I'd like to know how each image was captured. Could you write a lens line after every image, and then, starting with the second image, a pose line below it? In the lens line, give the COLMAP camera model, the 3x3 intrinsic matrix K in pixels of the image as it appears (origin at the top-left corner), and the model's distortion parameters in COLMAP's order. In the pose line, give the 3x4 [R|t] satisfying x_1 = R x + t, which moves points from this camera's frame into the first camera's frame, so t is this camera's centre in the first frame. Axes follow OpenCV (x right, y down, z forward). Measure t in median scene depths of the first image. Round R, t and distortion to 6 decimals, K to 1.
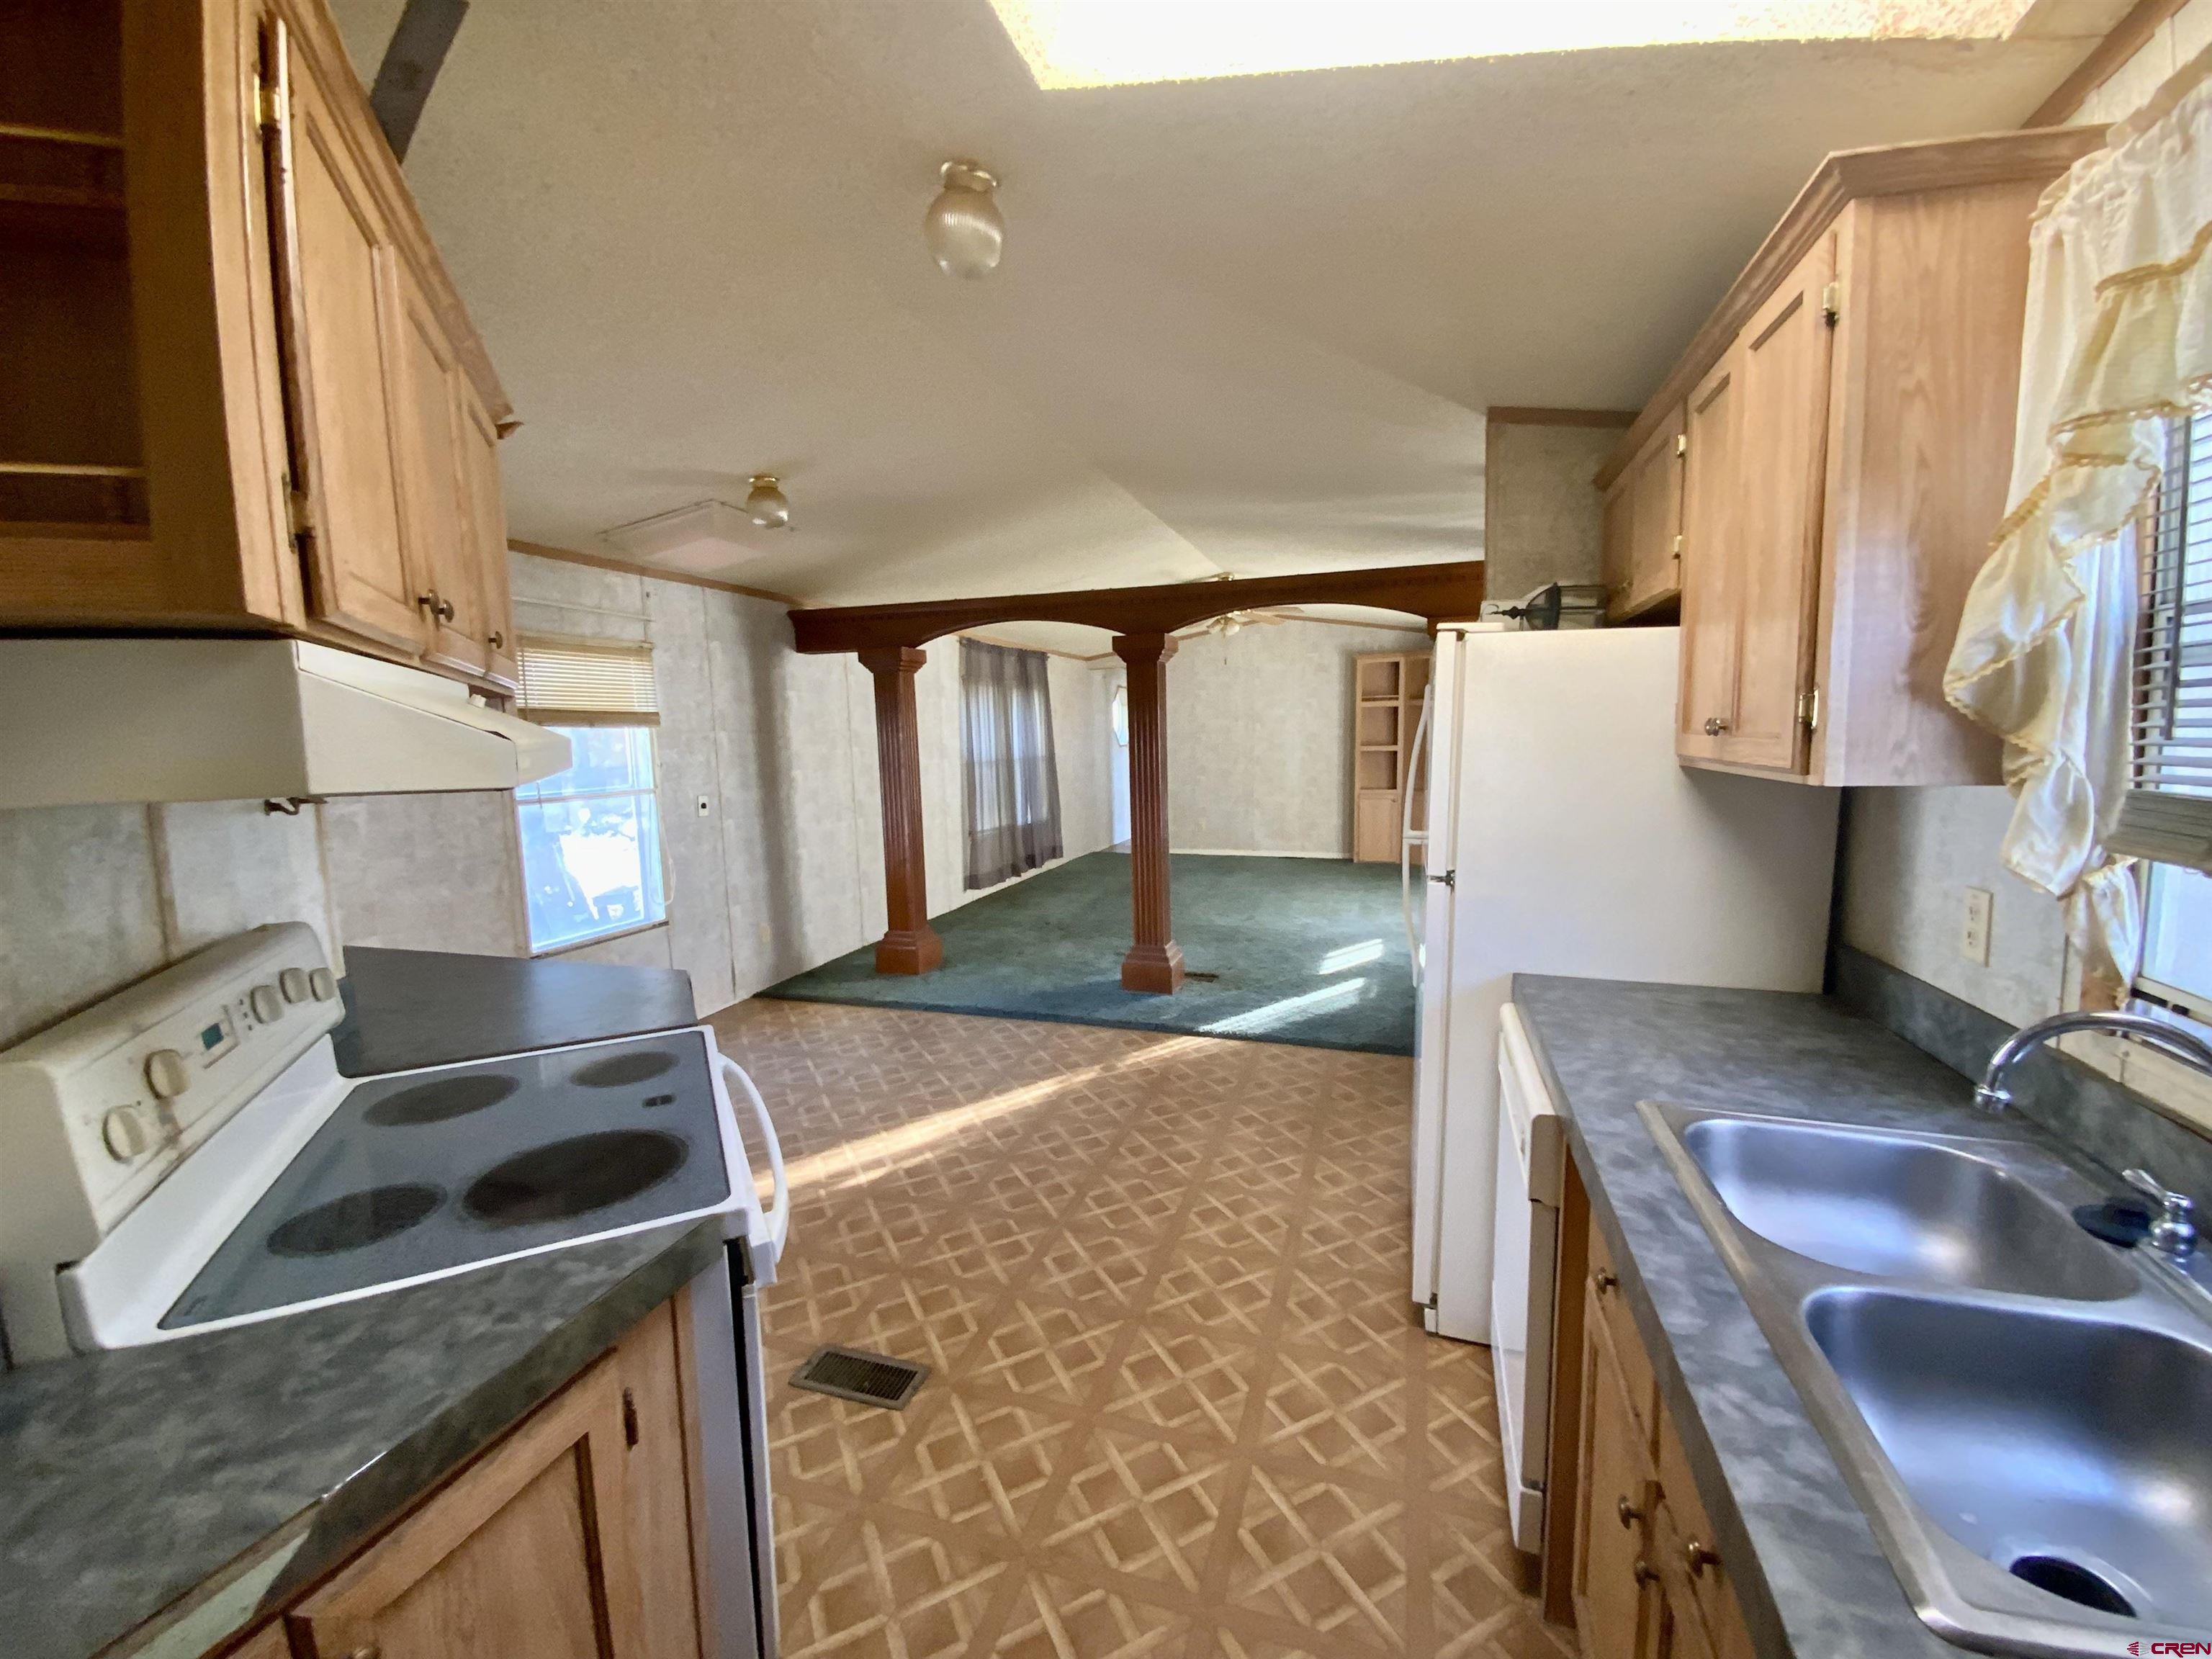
lens RADIAL K [[892.9, 0, 1106.0], [0, 892.9, 829.5], [0, 0, 1]] dist [0.040476, -0.027890]
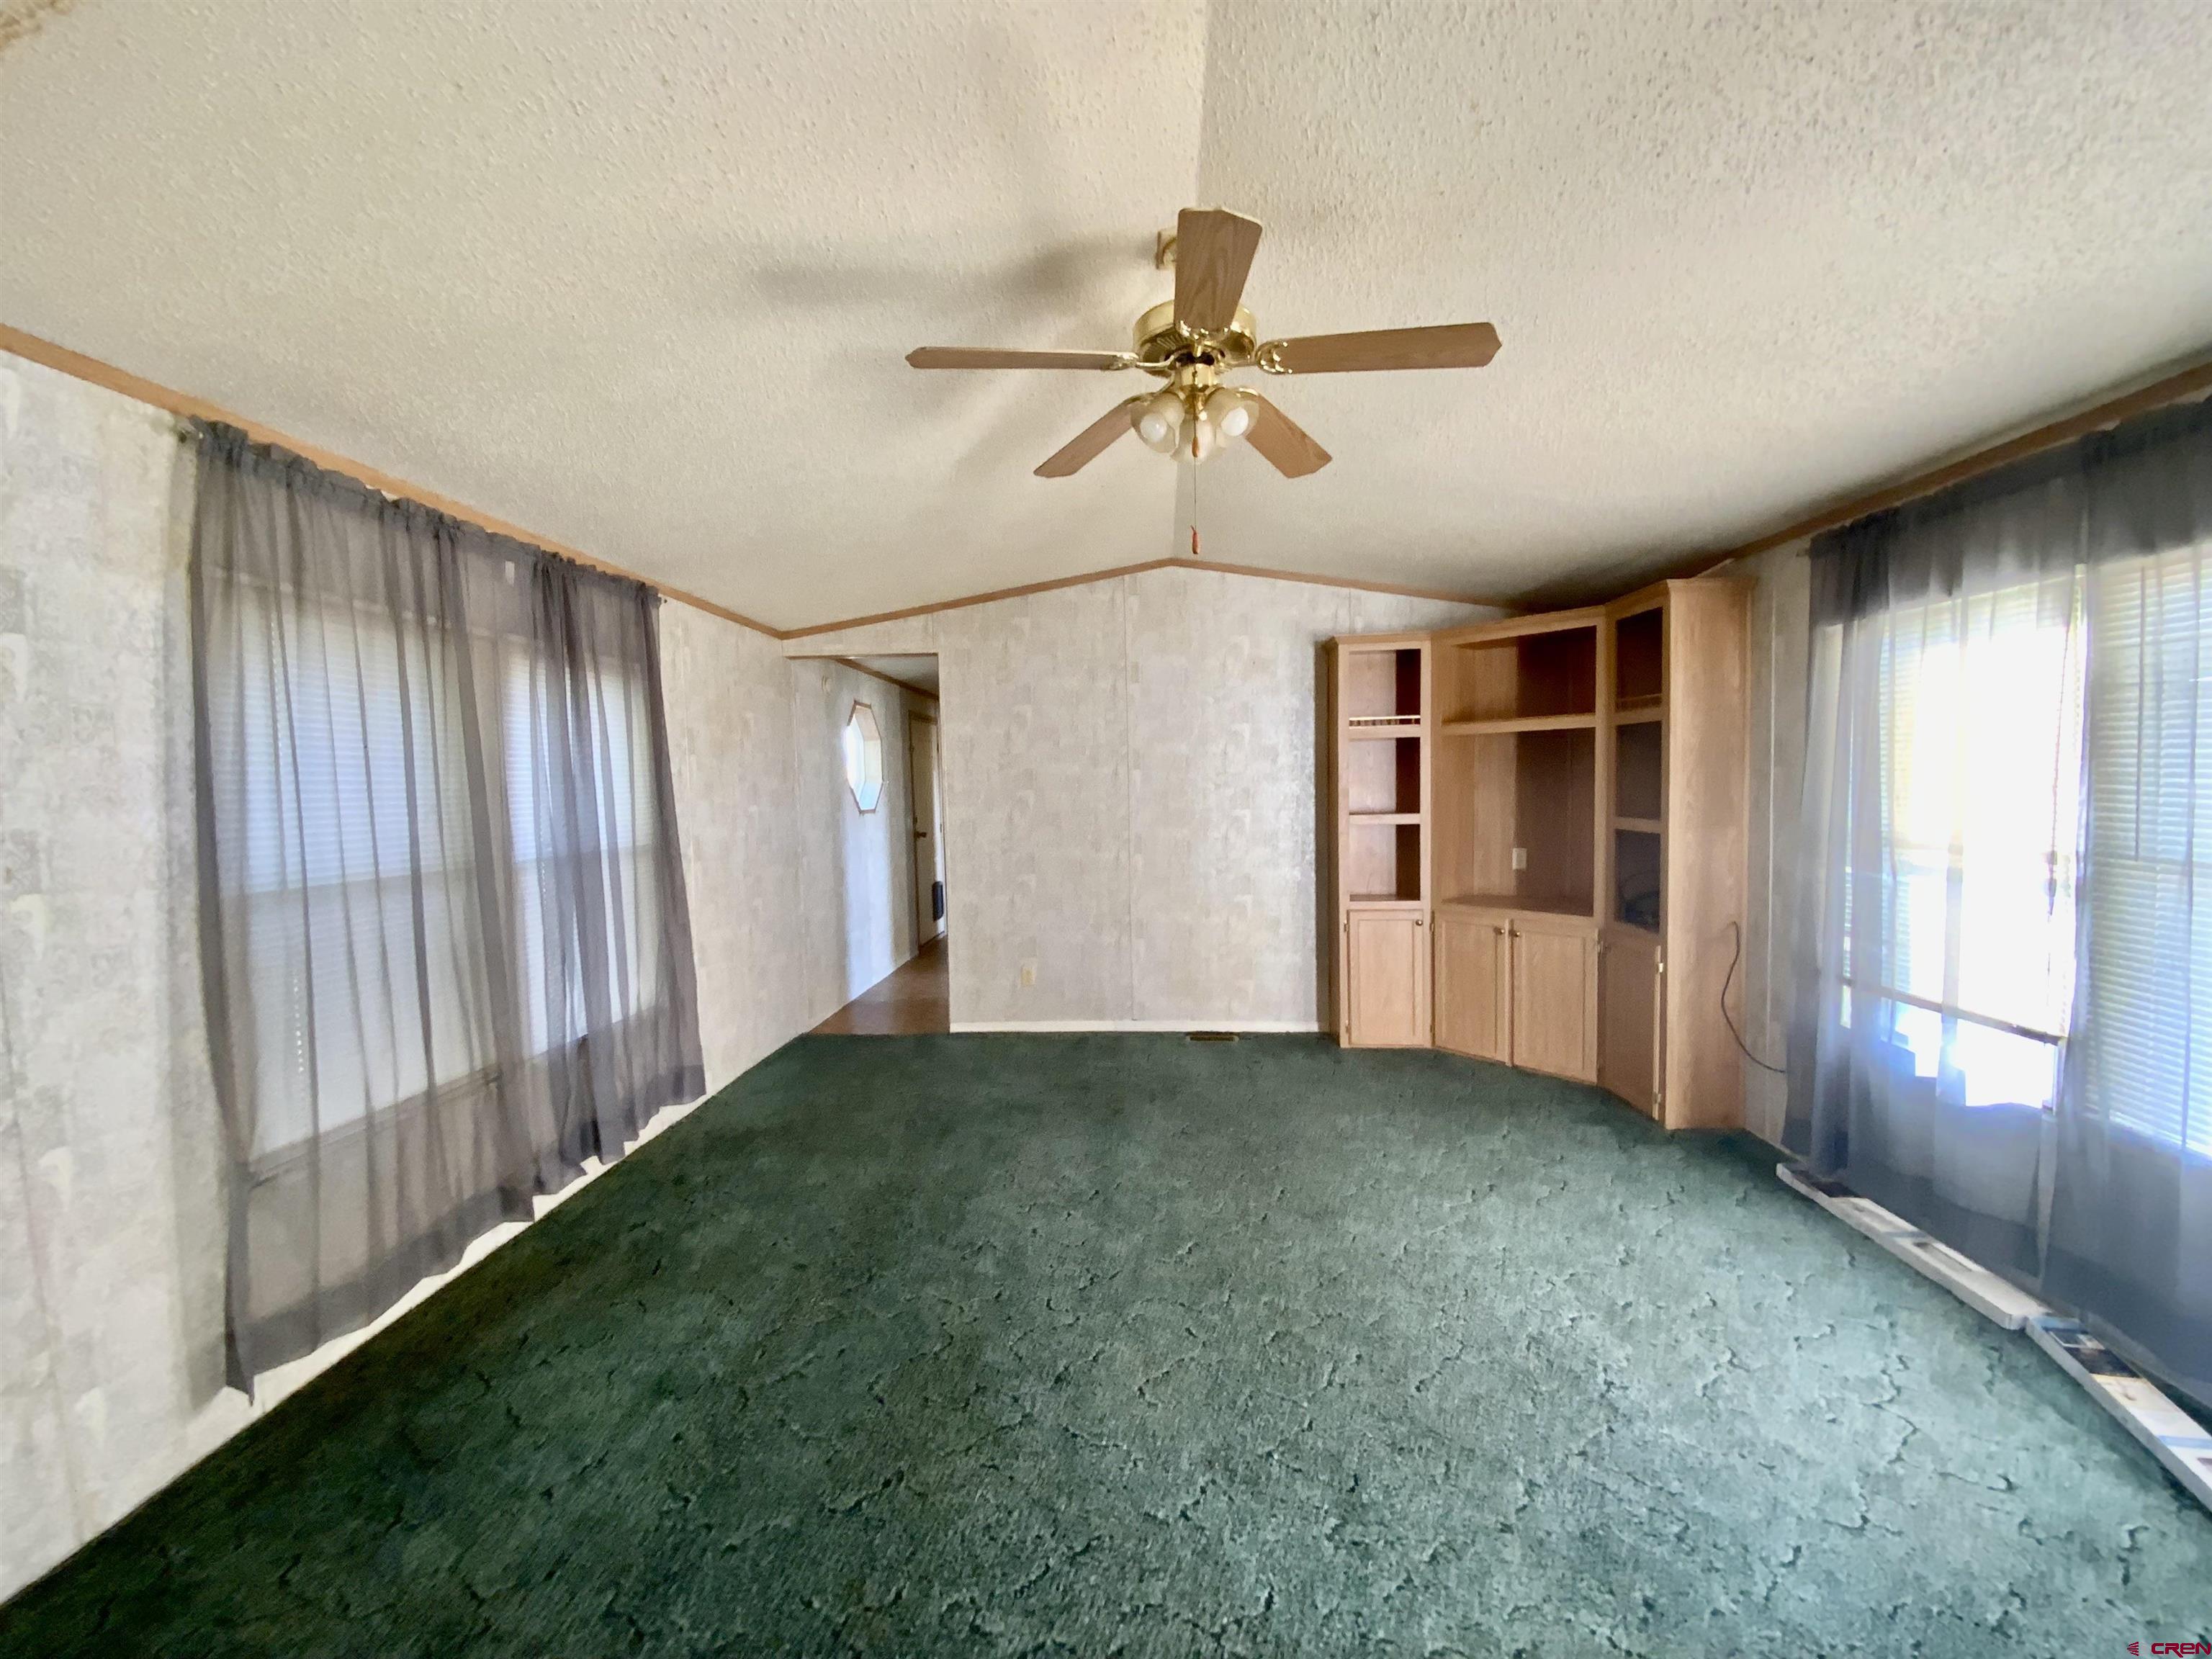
lens RADIAL K [[892.9, 0, 1106.0], [0, 892.9, 829.5], [0, 0, 1]] dist [0.040476, -0.027890]
pose [[0.966658, -0.010708, 0.255846, 0.025557], [0.026393, 0.997970, -0.057954, -0.061974], [-0.254706, 0.062774, 0.964979, 0.577097]]
